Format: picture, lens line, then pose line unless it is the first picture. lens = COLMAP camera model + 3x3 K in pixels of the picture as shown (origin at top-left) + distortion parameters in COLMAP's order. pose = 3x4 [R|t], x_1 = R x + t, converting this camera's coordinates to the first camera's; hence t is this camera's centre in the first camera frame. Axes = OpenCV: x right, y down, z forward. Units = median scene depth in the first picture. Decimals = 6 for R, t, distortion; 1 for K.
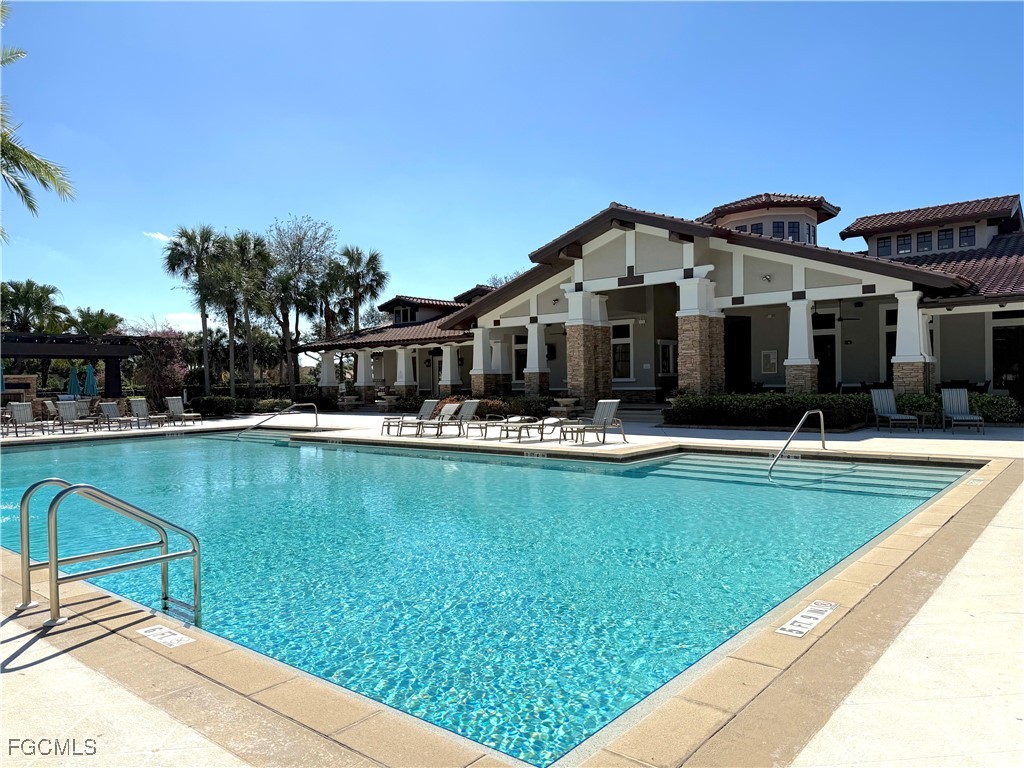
lens RADIAL K [[721.1, 0, 510.5], [0, 721.1, 376.0], [0, 0, 1]] dist [0.094226, 0.000791]
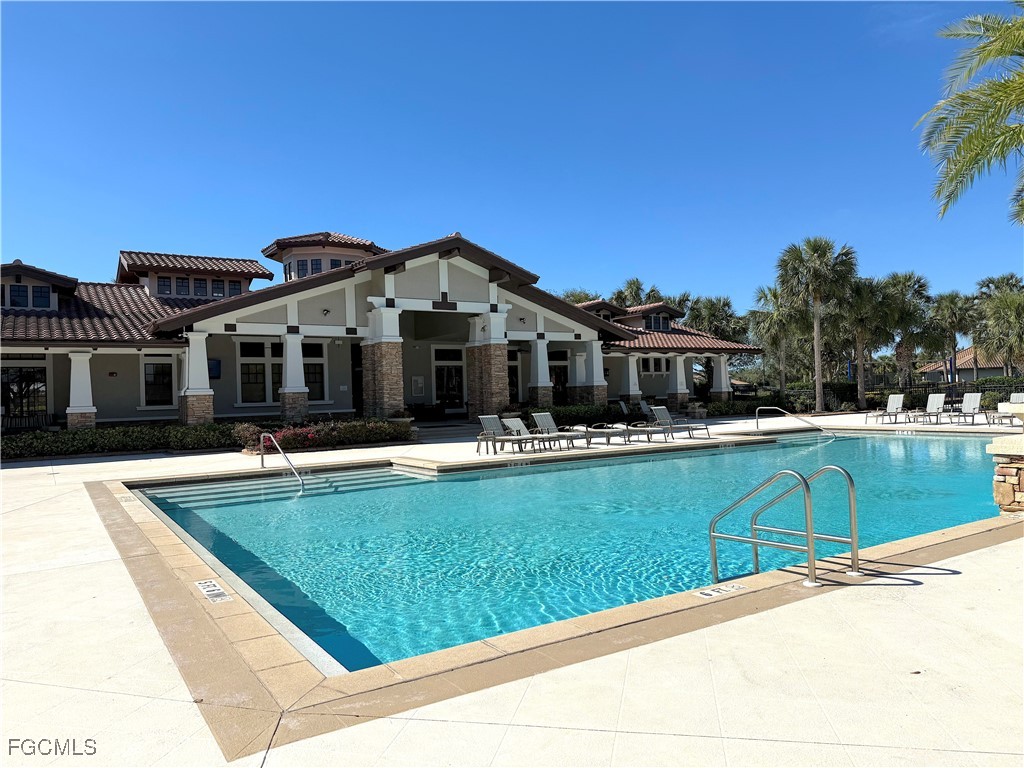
lens RADIAL K [[721.1, 0, 511.4], [0, 721.1, 389.1], [0, 0, 1]] dist [0.094226, 0.000791]
pose [[0.299836, 0.015550, 0.953864, -0.822609], [0.015293, 0.999660, -0.021103, 0.015751], [-0.953868, 0.020915, 0.299496, 0.587920]]
